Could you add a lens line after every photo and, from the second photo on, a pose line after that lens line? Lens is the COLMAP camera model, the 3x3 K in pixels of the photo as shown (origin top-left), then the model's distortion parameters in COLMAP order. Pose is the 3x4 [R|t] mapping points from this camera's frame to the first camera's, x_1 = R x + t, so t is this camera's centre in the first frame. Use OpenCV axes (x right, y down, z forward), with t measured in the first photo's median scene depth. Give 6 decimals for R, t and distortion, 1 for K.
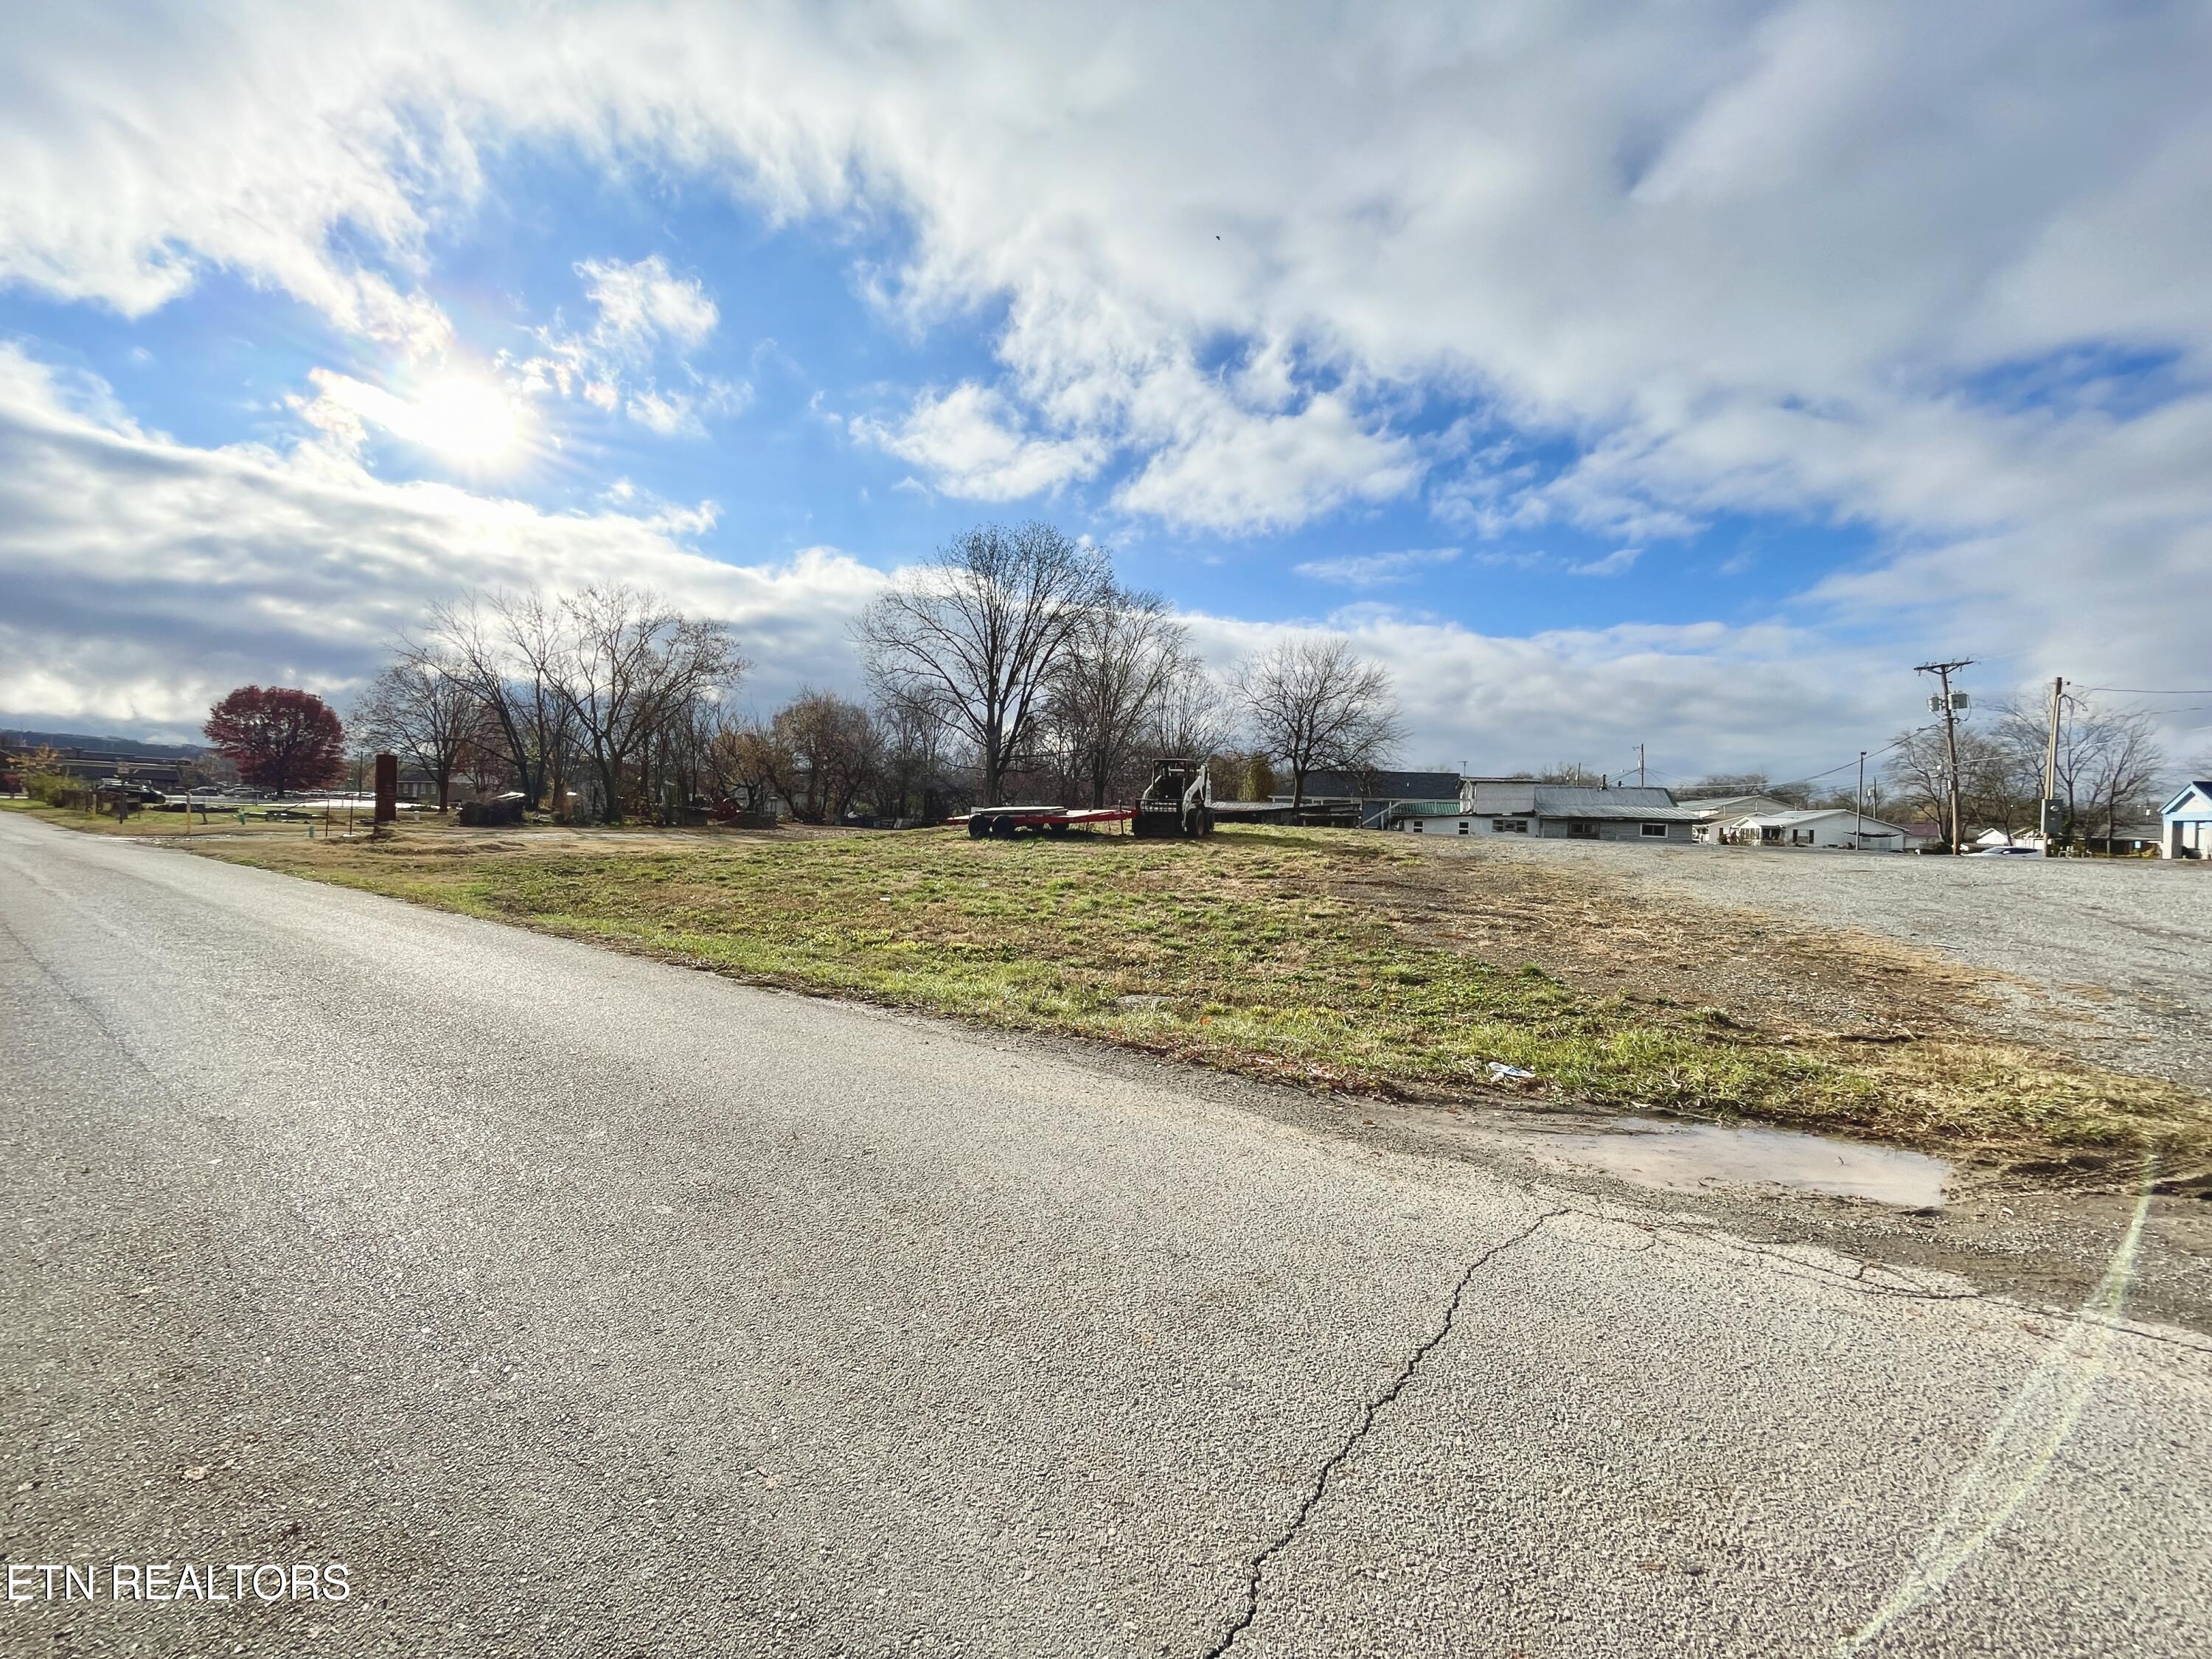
lens RADIAL K [[894.5, 0, 1103.2], [0, 894.5, 859.7], [0, 0, 1]] dist [-0.000399, -0.000021]
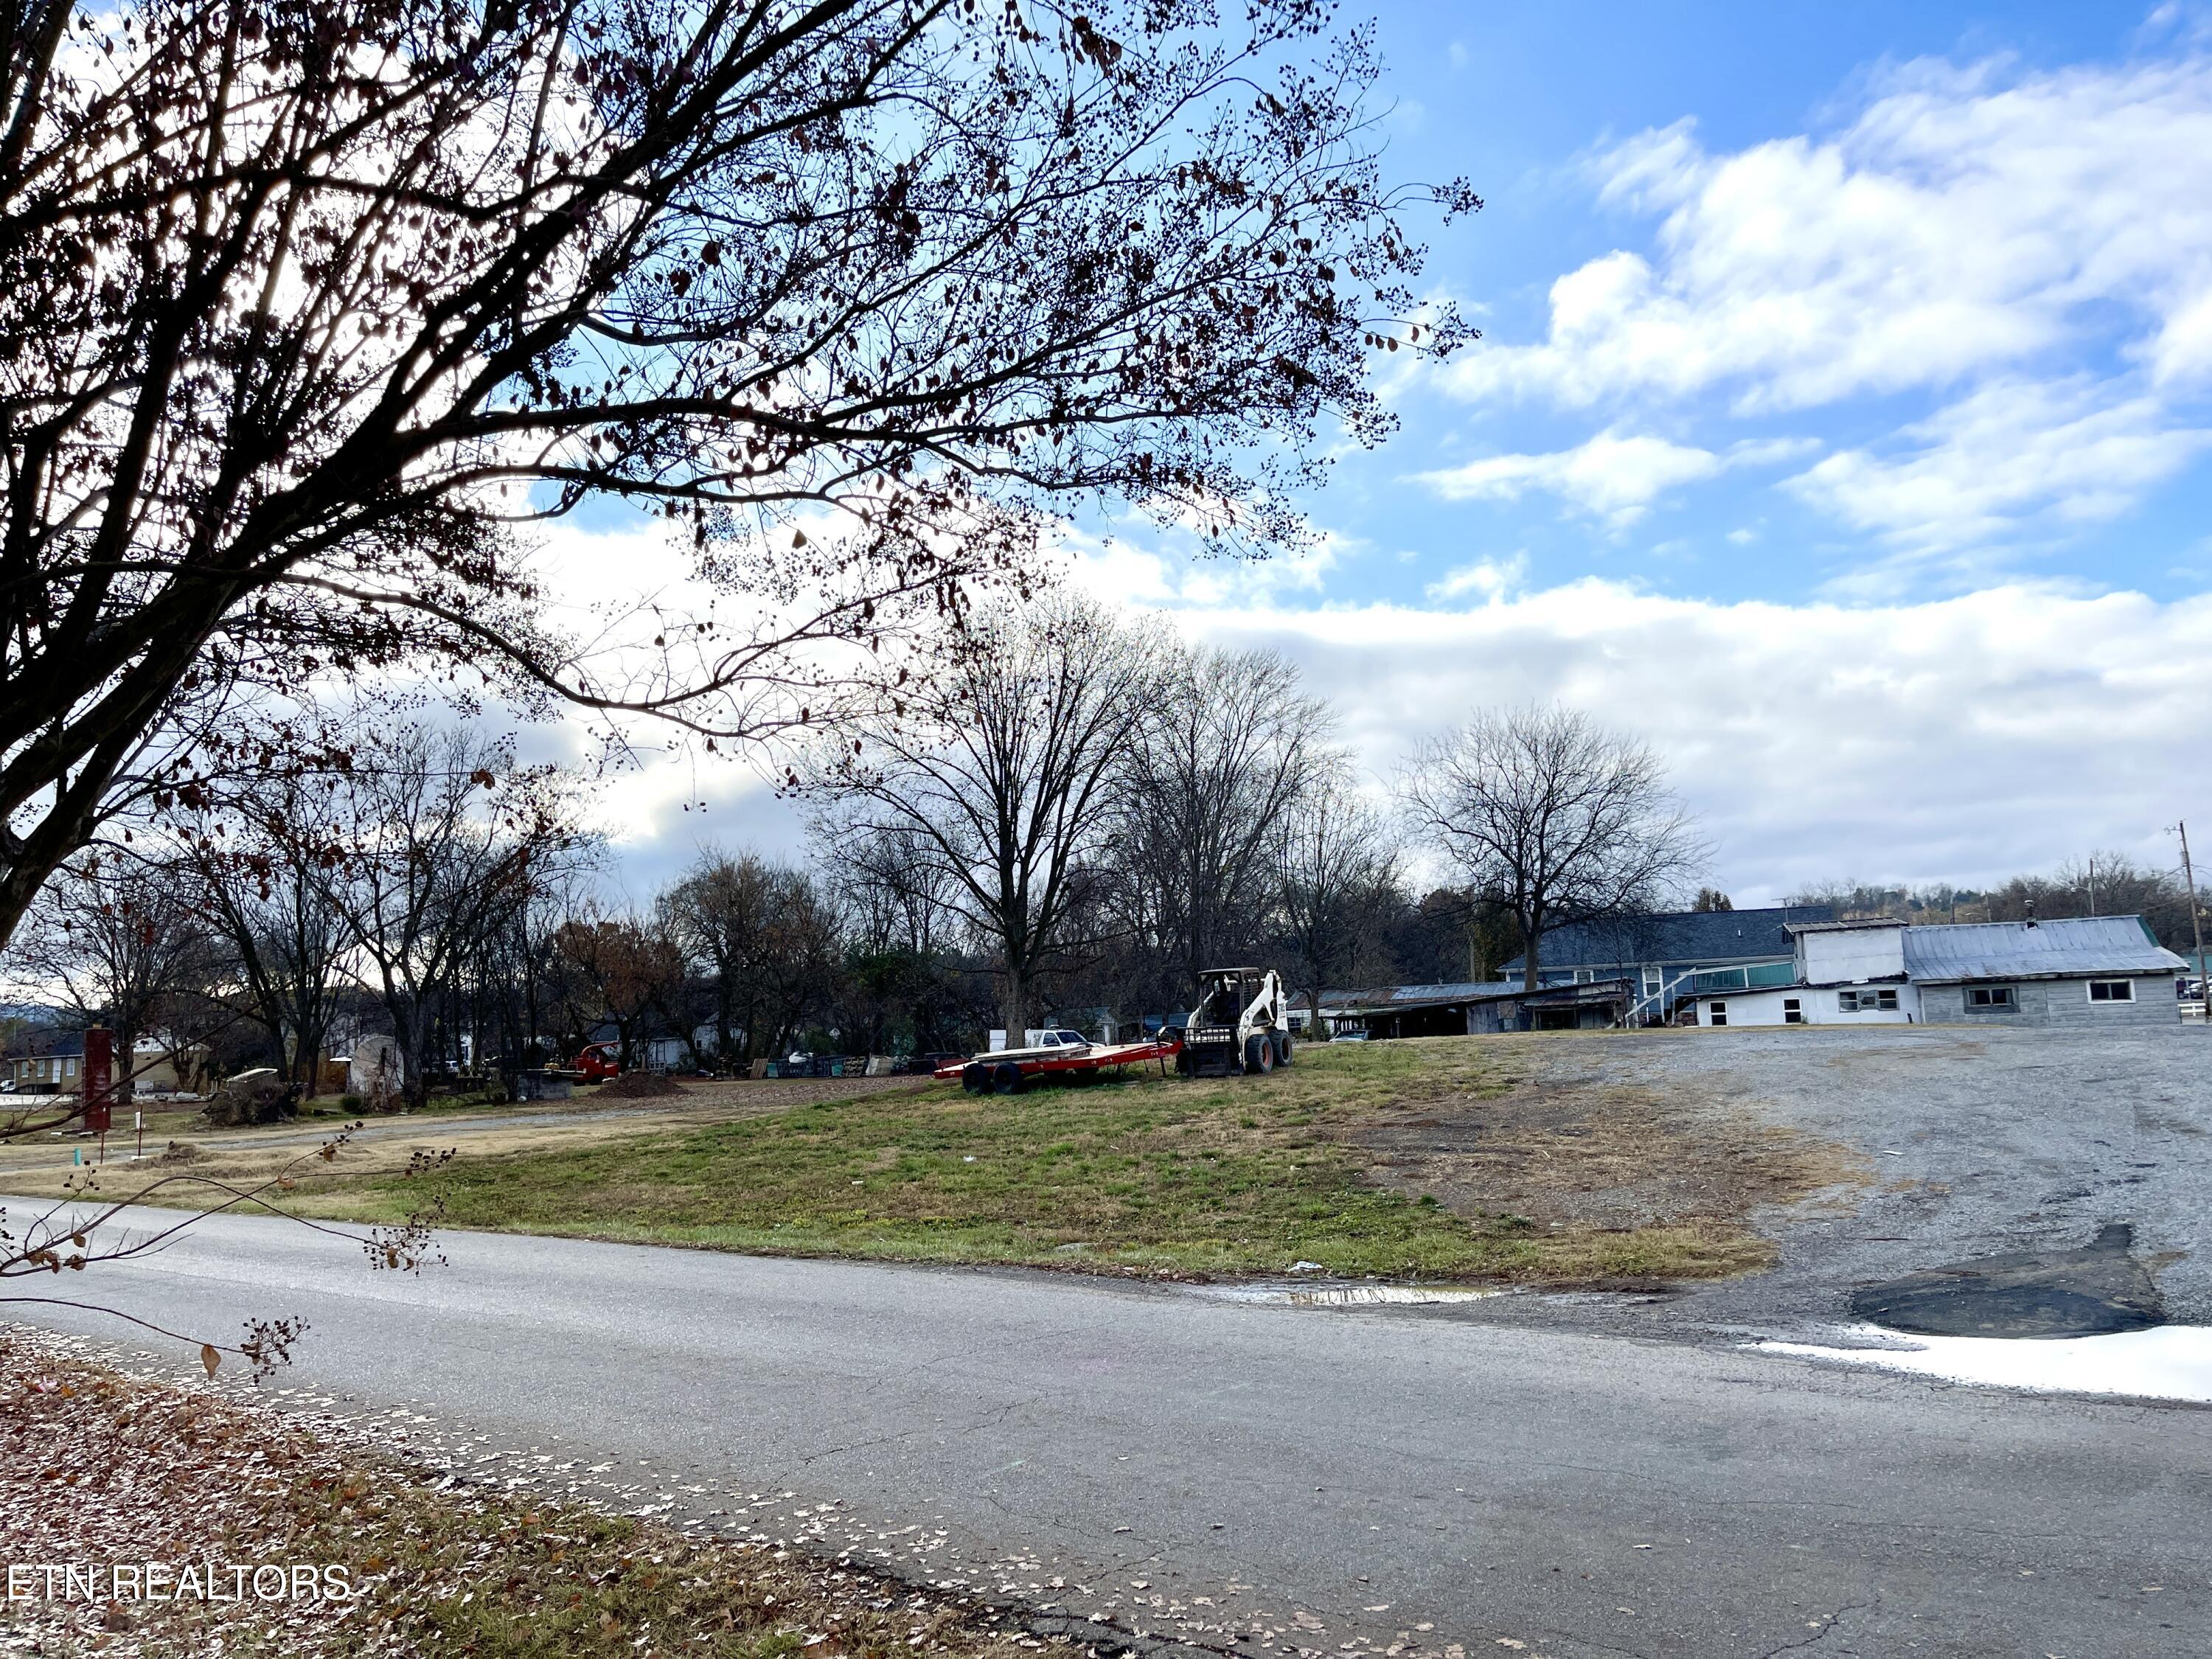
lens RADIAL K [[1648.2, 0, 1106.0], [0, 1648.2, 829.5], [0, 0, 1]] dist [0.044906, -0.002321]
pose [[0.993437, -0.086562, -0.074767, 0.031808], [0.073190, 0.983397, -0.166051, -0.001933], [0.087900, 0.159489, 0.983279, -0.133015]]
